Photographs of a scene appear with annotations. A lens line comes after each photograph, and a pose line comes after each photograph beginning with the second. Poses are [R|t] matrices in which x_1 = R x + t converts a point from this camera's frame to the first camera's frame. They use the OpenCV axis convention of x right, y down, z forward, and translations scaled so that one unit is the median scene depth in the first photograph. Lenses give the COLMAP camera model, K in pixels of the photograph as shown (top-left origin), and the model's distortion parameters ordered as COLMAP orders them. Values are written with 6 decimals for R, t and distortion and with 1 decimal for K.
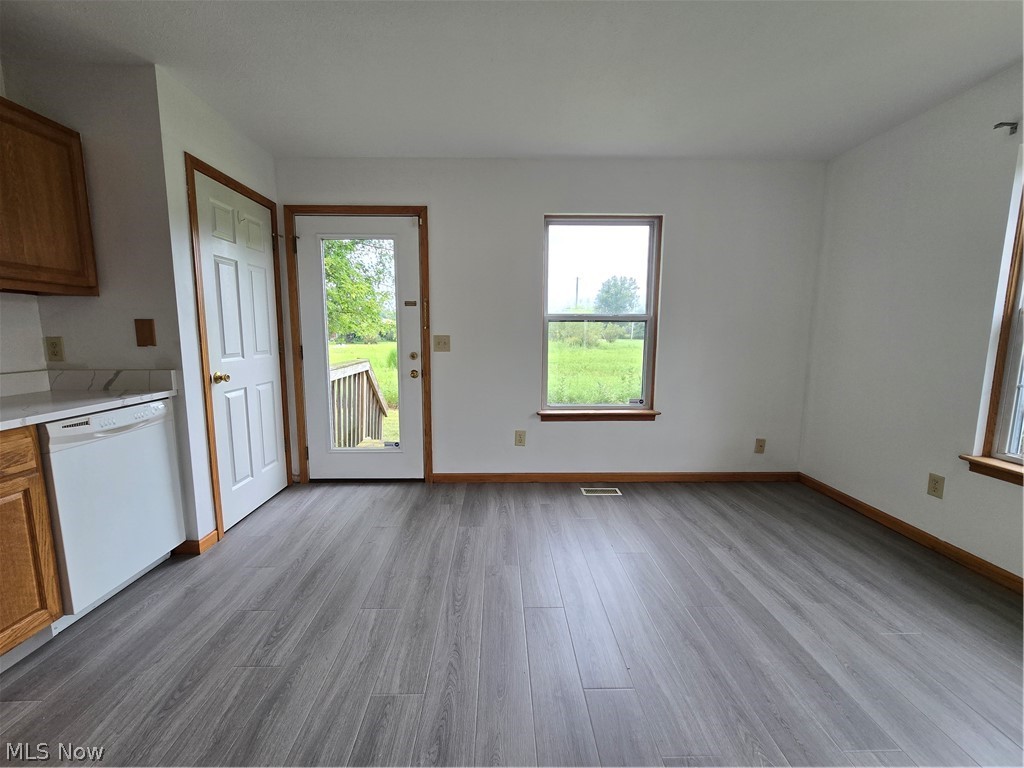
lens RADIAL K [[417.6, 0, 506.3], [0, 417.6, 384.0], [0, 0, 1]] dist [-0.001121, -0.000273]
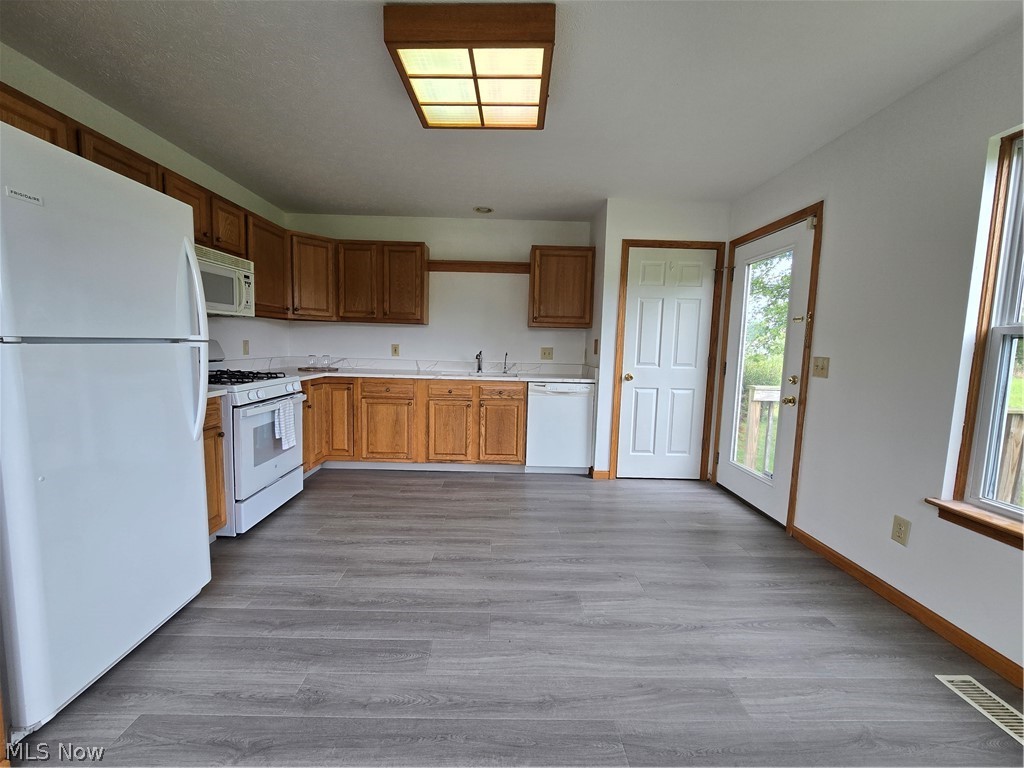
lens RADIAL K [[417.6, 0, 506.3], [0, 417.6, 384.0], [0, 0, 1]] dist [-0.001121, -0.000273]
pose [[-0.006659, 0.095044, -0.995451, 0.645493], [-0.151690, 0.983857, 0.094951, -0.051839], [0.988406, 0.151632, 0.007865, 0.419355]]
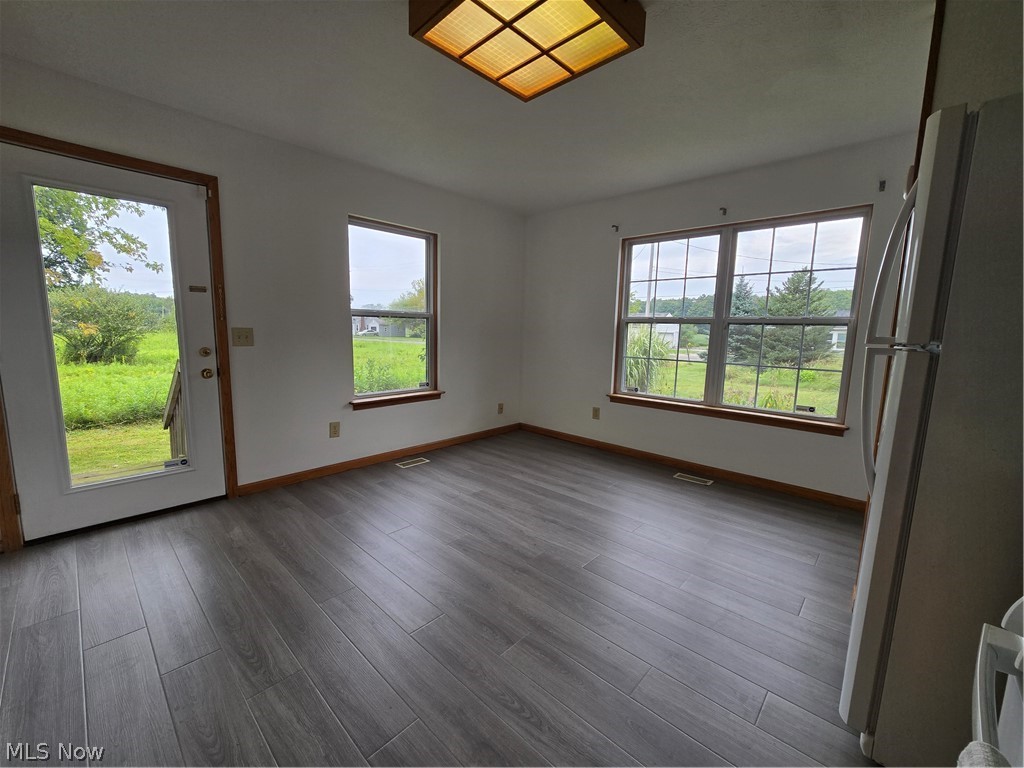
lens RADIAL K [[417.6, 0, 506.3], [0, 417.6, 384.0], [0, 0, 1]] dist [-0.001121, -0.000273]
pose [[0.701507, -0.083033, 0.707809, -0.403685], [0.070739, 0.996397, 0.046778, 0.000168], [-0.709143, 0.017254, 0.704854, -0.018978]]
